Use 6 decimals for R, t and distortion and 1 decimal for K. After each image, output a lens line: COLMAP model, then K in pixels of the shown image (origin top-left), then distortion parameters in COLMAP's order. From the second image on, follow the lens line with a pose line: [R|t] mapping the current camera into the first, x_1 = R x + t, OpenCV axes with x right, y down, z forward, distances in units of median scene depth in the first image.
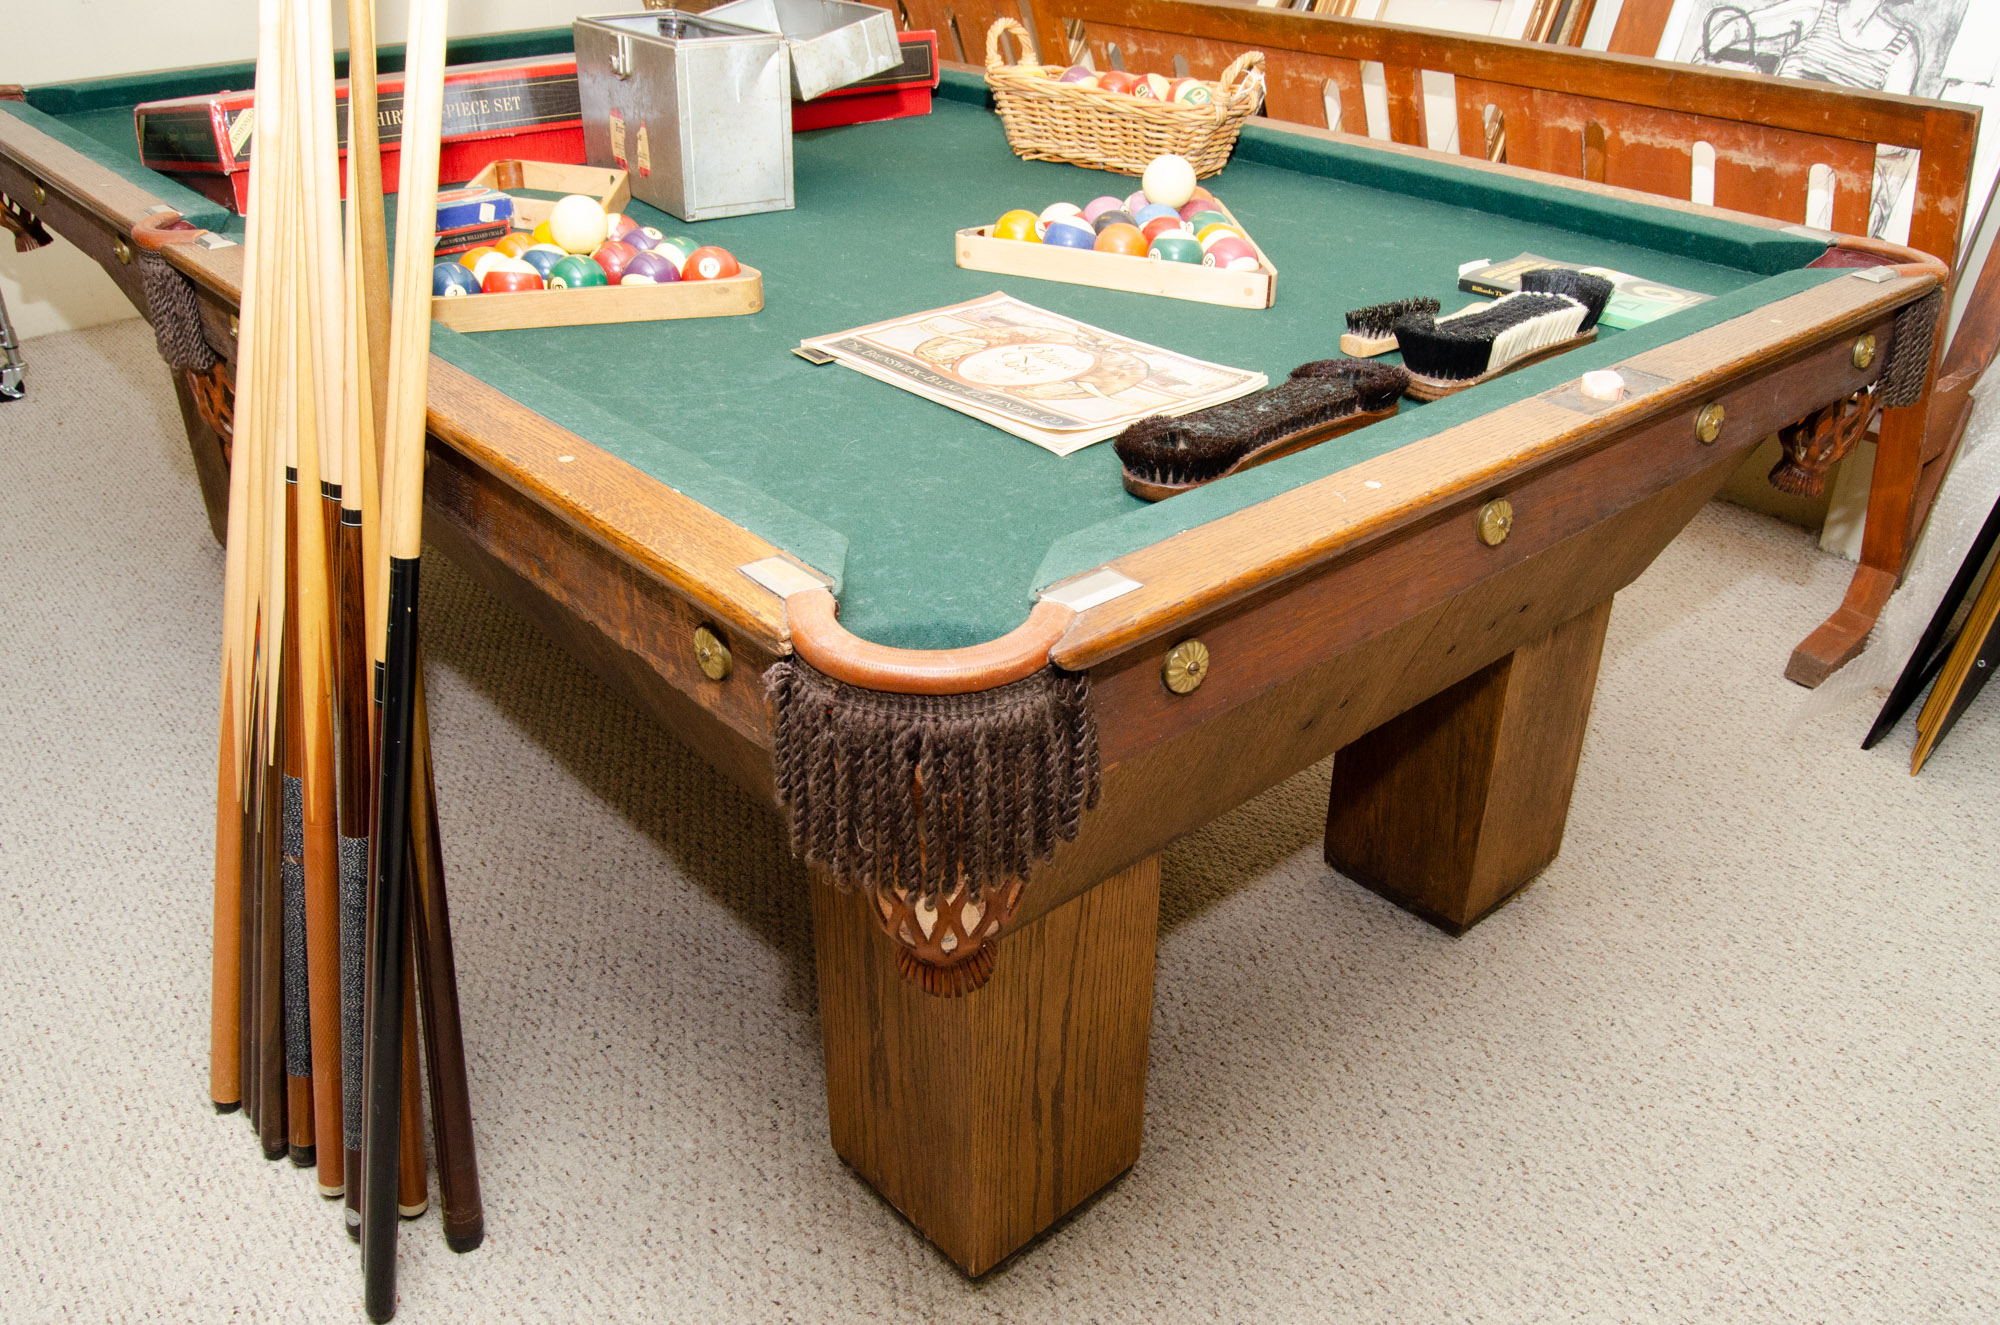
lens RADIAL K [[1530.2, 0, 1010.9], [0, 1530.2, 689.9], [0, 0, 1]] dist [-0.099126, 0.037846]
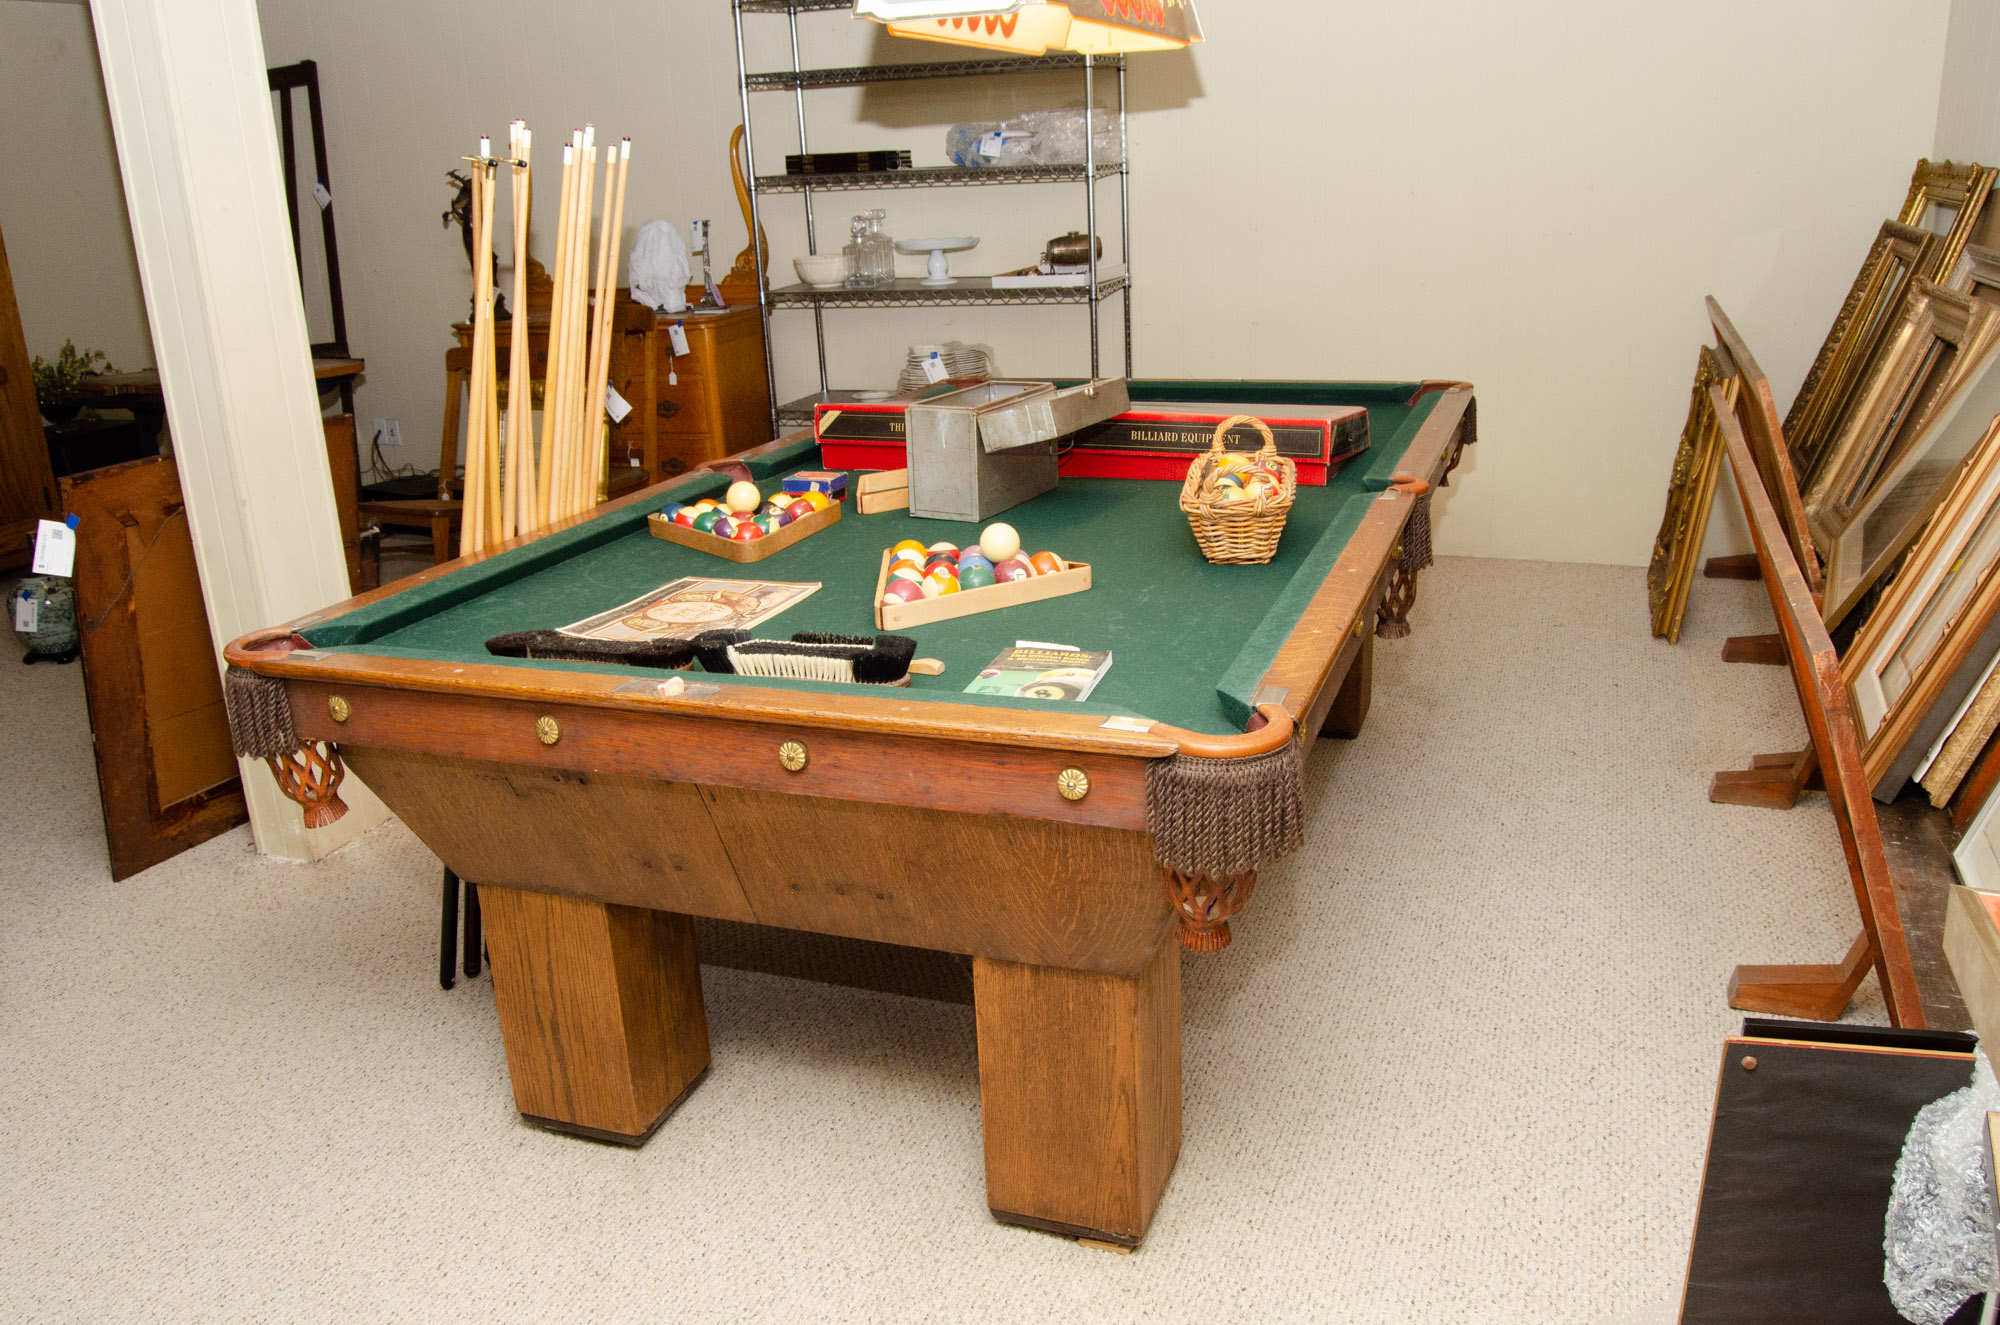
lens RADIAL K [[1527.6, 0, 1007.1], [0, 1527.6, 696.6], [0, 0, 1]] dist [-0.101878, 0.038811]
pose [[0.470091, 0.261317, -0.843047, 1.534632], [-0.406066, 0.912108, 0.056297, -0.349659], [0.783661, 0.315868, 0.534885, 0.396223]]
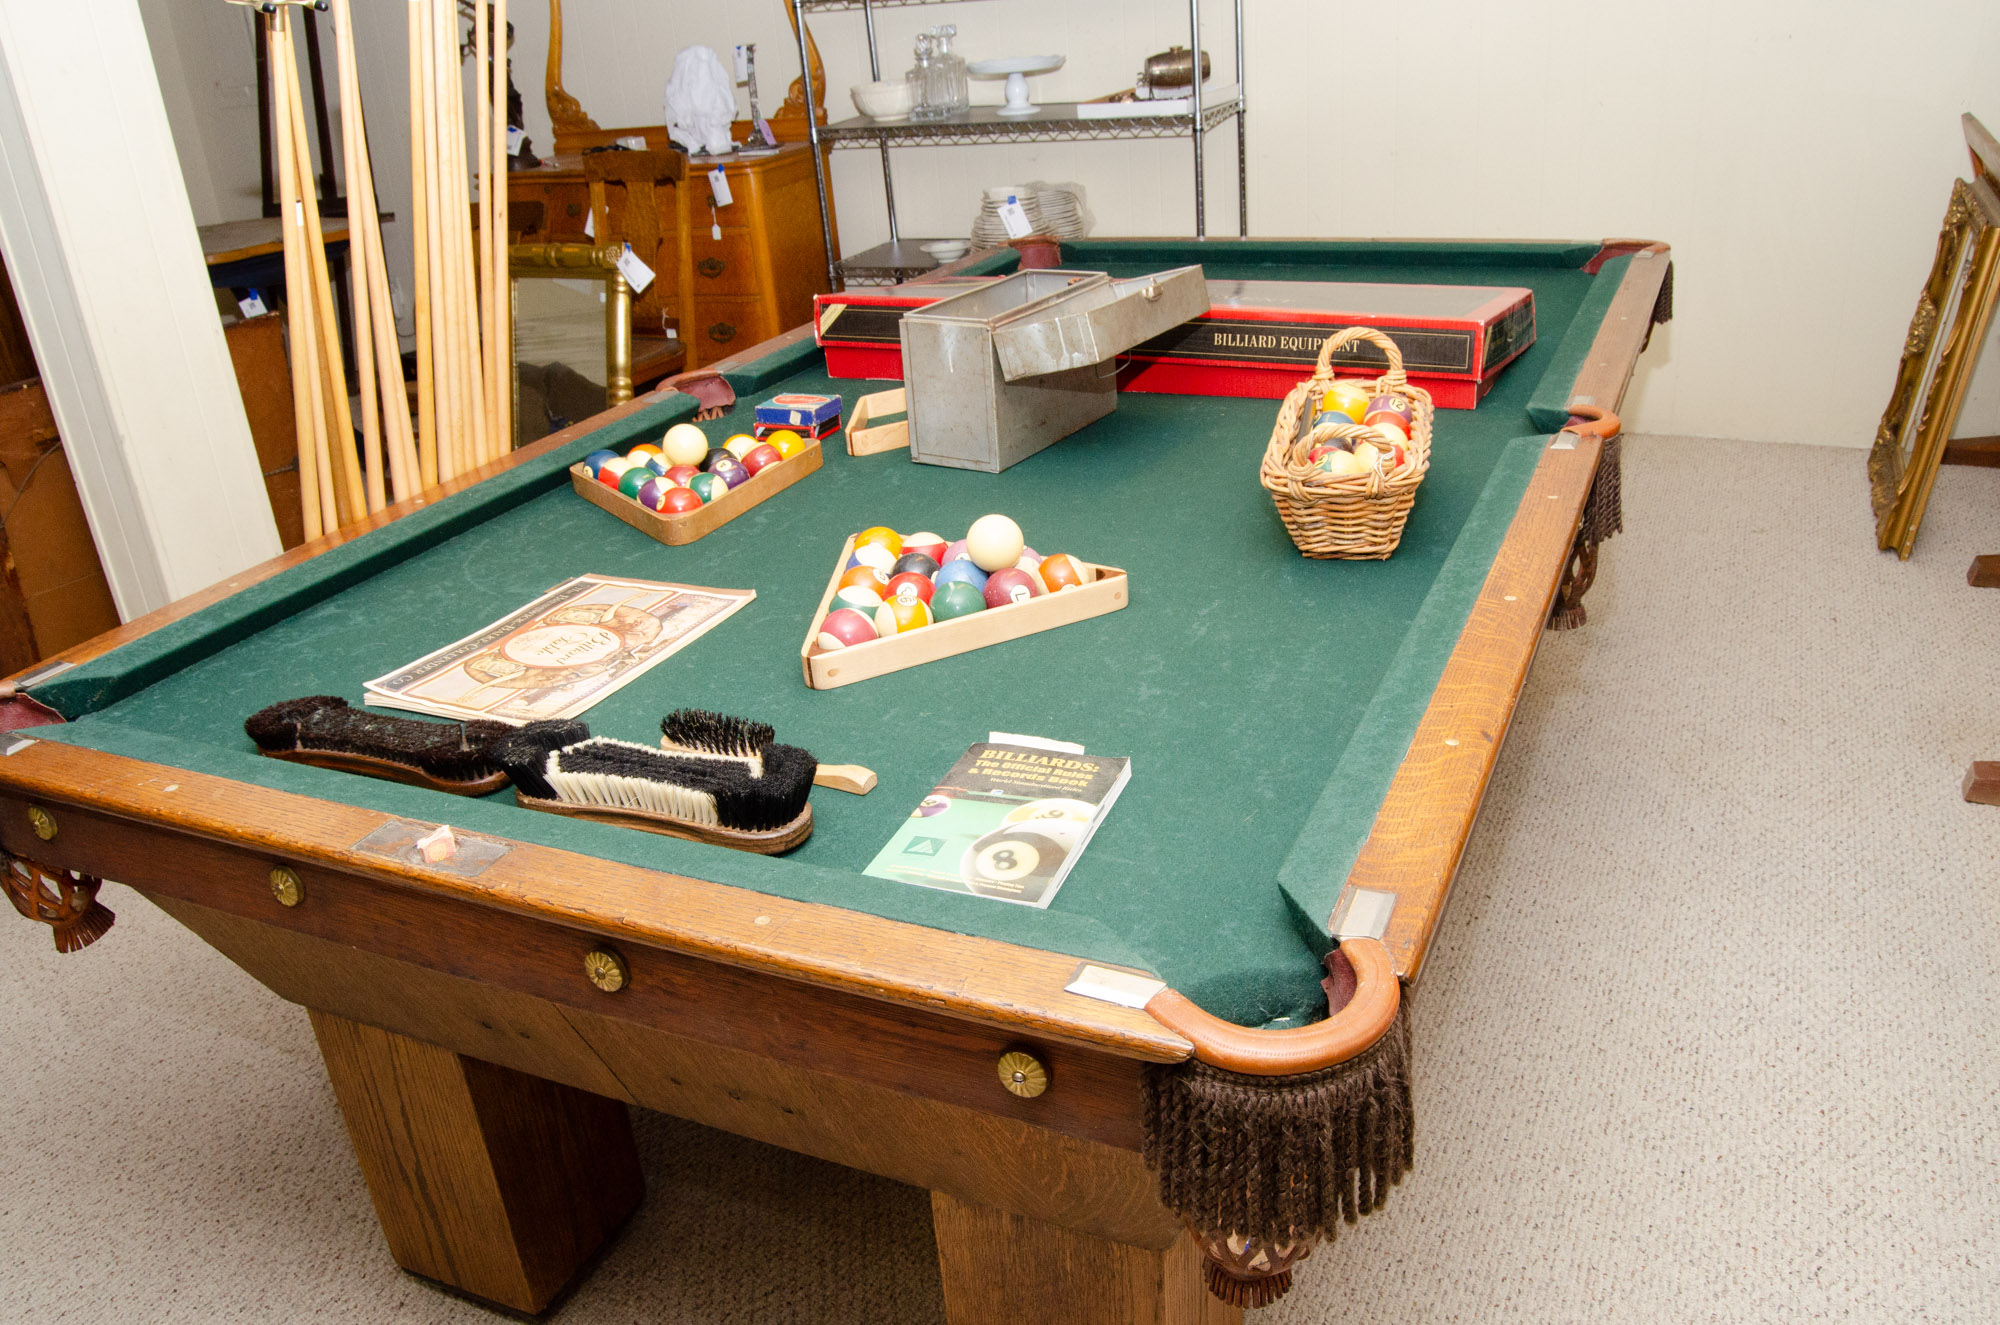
lens RADIAL K [[1530.2, 0, 1010.9], [0, 1530.2, 689.9], [0, 0, 1]] dist [-0.099126, 0.037846]
pose [[0.396142, 0.357174, -0.845871, 1.121647], [-0.395080, 0.897903, 0.194119, -0.530559], [0.828844, 0.257288, 0.496810, 0.681605]]
